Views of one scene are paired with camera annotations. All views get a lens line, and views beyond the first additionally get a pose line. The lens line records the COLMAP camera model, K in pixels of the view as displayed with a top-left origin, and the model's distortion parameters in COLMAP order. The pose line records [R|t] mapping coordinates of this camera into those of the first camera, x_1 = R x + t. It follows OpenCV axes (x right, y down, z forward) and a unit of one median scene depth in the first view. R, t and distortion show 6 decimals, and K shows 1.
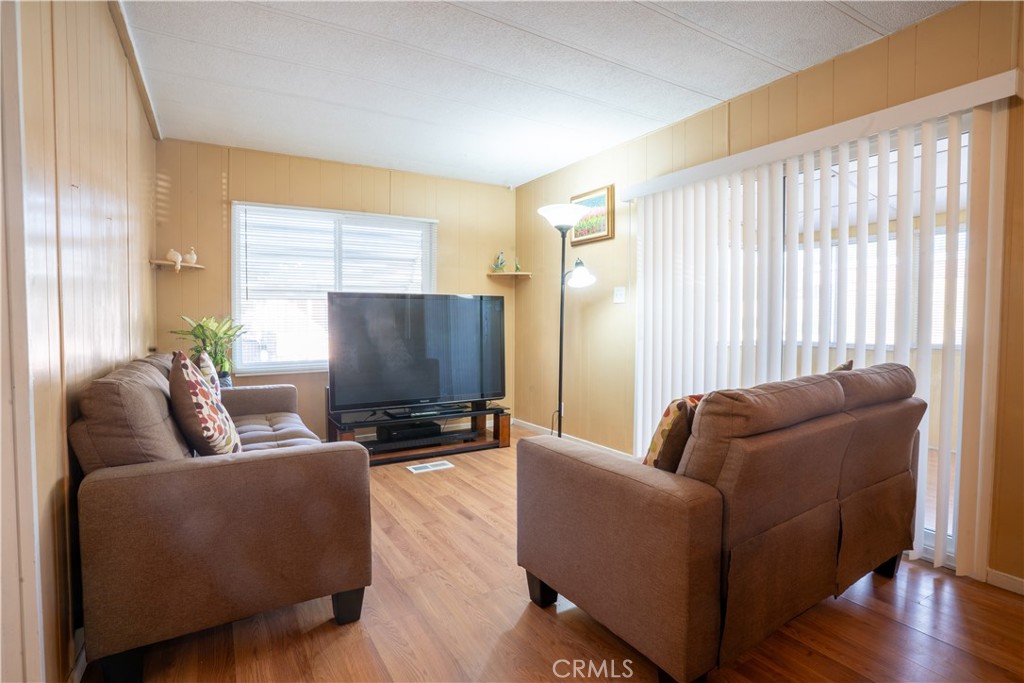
lens RADIAL K [[503.9, 0, 512.0], [0, 503.9, 341.5], [0, 0, 1]] dist [-0.070359, 0.028894]
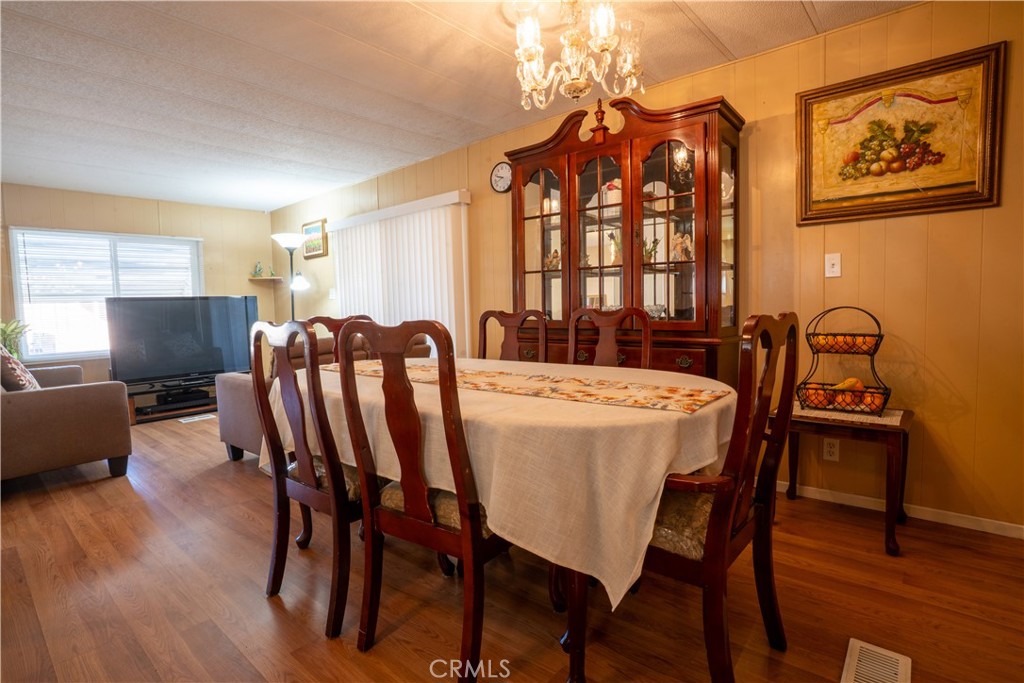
lens RADIAL K [[503.9, 0, 512.0], [0, 503.9, 341.5], [0, 0, 1]] dist [-0.070359, 0.028894]
pose [[0.948945, -0.051115, 0.311272, 0.248160], [0.044285, 0.998599, 0.028976, 0.029044], [-0.312317, -0.013712, 0.949879, -0.567461]]
